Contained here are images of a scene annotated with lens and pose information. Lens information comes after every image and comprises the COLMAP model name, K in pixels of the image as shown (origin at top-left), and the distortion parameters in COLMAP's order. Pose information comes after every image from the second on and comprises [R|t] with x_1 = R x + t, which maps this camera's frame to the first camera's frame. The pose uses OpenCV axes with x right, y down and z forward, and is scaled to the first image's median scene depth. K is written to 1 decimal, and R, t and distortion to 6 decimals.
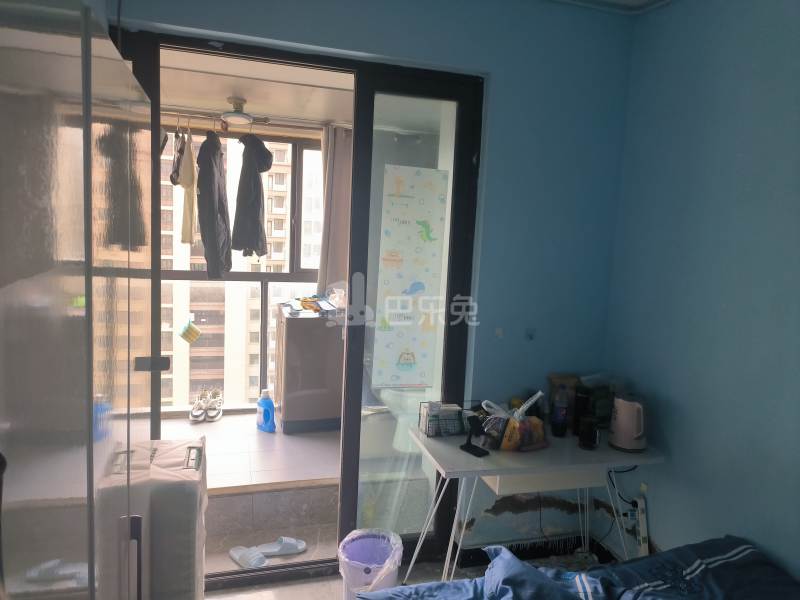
lens RADIAL K [[589.5, 0, 400.0], [0, 589.5, 300.0], [0, 0, 1]] dist [0.012768, 0.000429]
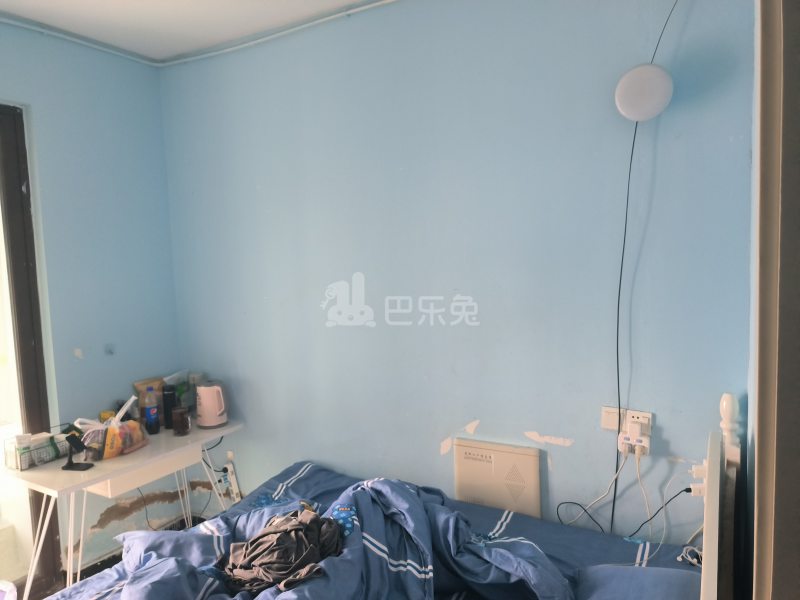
lens RADIAL K [[589.5, 0, 400.0], [0, 589.5, 300.0], [0, 0, 1]] dist [0.012768, 0.000429]
pose [[0.718628, -0.132208, 0.682711, -0.136891], [0.151282, 0.987970, 0.032081, 0.015419], [-0.678739, 0.080228, 0.729984, -0.169340]]
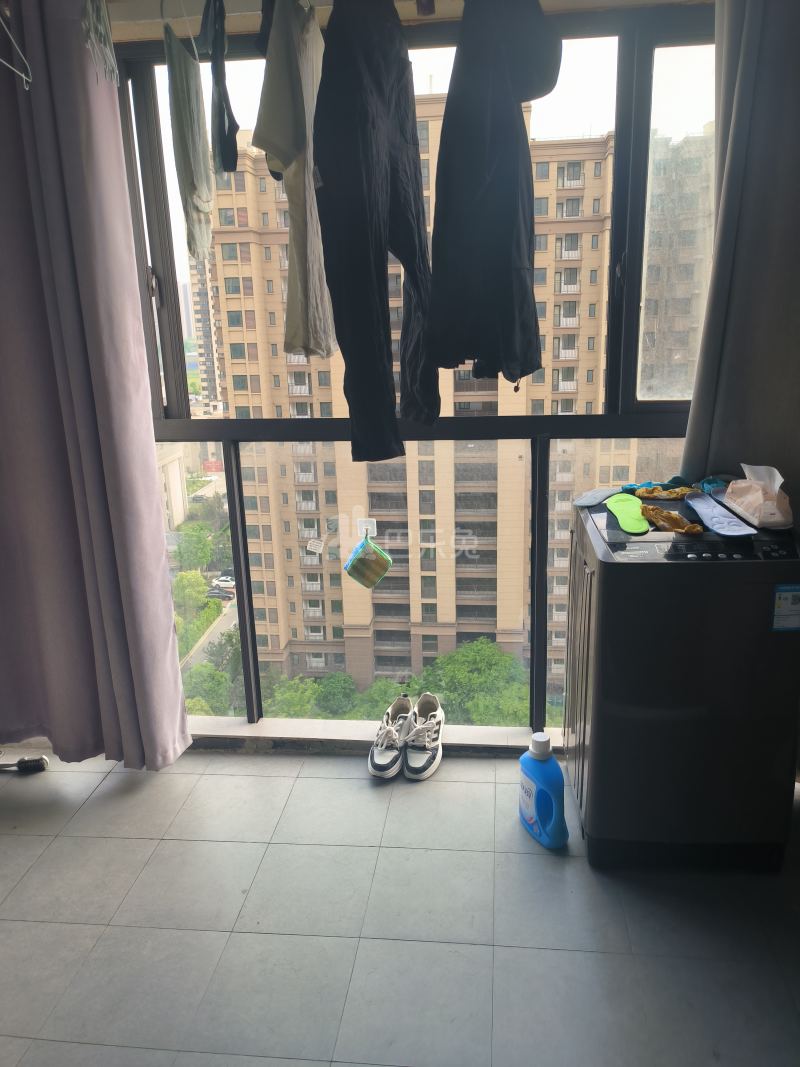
lens RADIAL K [[810.3, 0, 400.0], [0, 810.3, 533.5], [0, 0, 1]] dist [0.061647, 0.000334]
pose [[0.916510, 0.034462, -0.398525, -0.090822], [0.025284, 0.989299, 0.143696, -0.045456], [0.399212, -0.141775, 0.905831, 0.431487]]
